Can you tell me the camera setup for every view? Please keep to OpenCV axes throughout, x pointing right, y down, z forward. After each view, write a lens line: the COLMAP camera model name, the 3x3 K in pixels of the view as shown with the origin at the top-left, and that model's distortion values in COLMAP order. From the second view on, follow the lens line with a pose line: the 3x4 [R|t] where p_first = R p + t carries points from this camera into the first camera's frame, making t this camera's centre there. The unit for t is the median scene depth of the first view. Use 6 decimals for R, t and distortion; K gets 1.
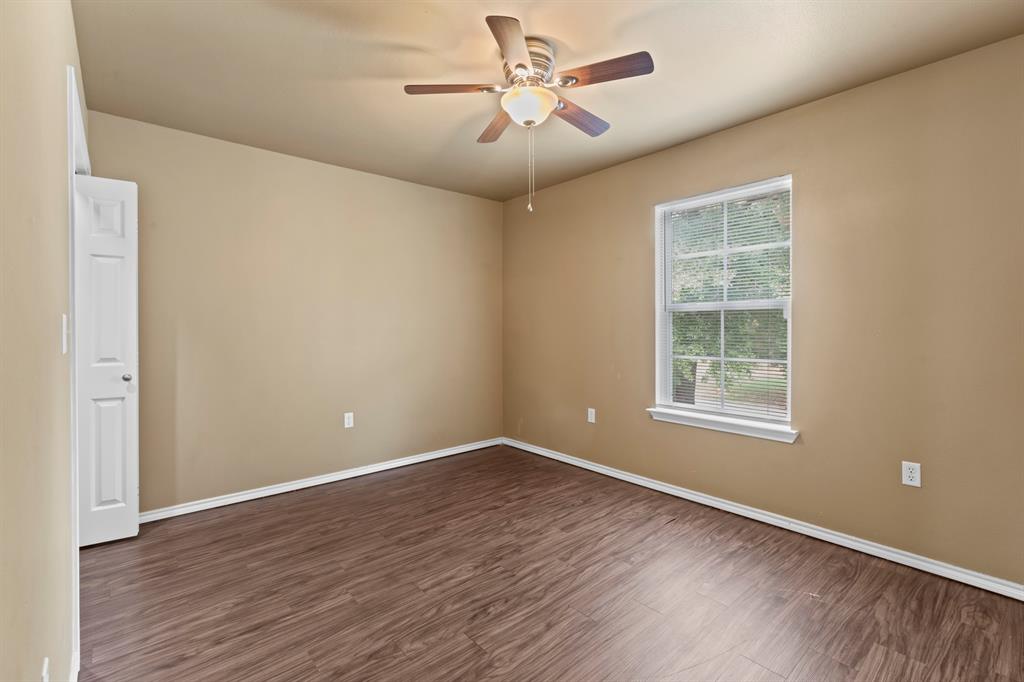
lens RADIAL K [[459.2, 0, 512.0], [0, 459.2, 325.2], [0, 0, 1]] dist [0.001295, 0.000071]
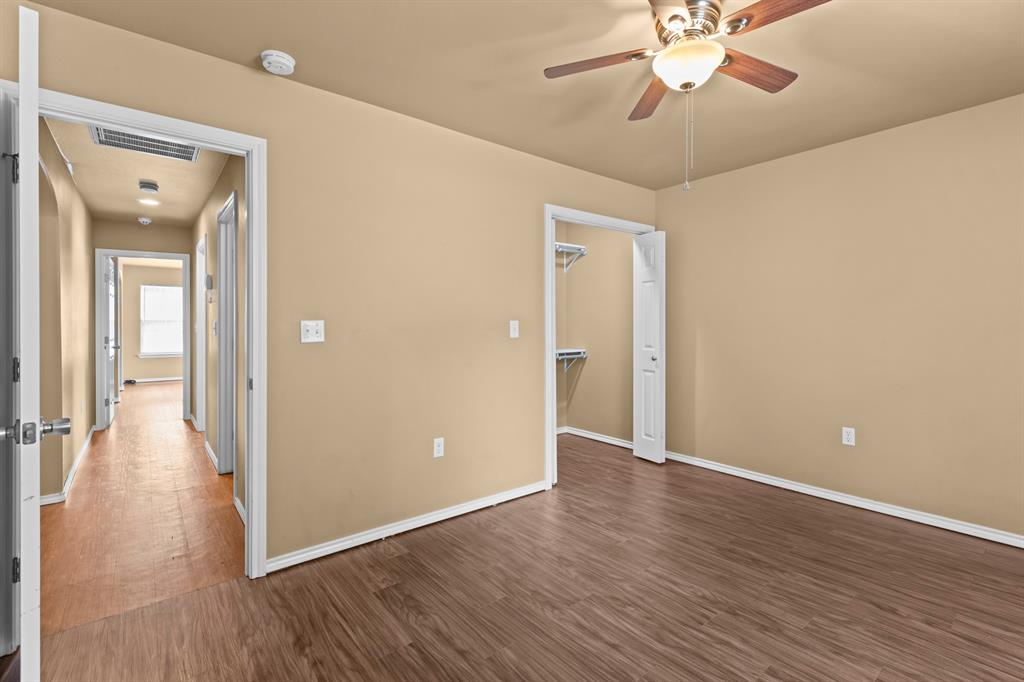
lens RADIAL K [[459.2, 0, 512.0], [0, 459.2, 325.2], [0, 0, 1]] dist [0.001295, 0.000071]
pose [[-0.039621, 0.001581, -0.999214, 0.730961], [0.004888, 0.999987, 0.001388, -0.002137], [0.999203, -0.004829, -0.039628, 0.591922]]
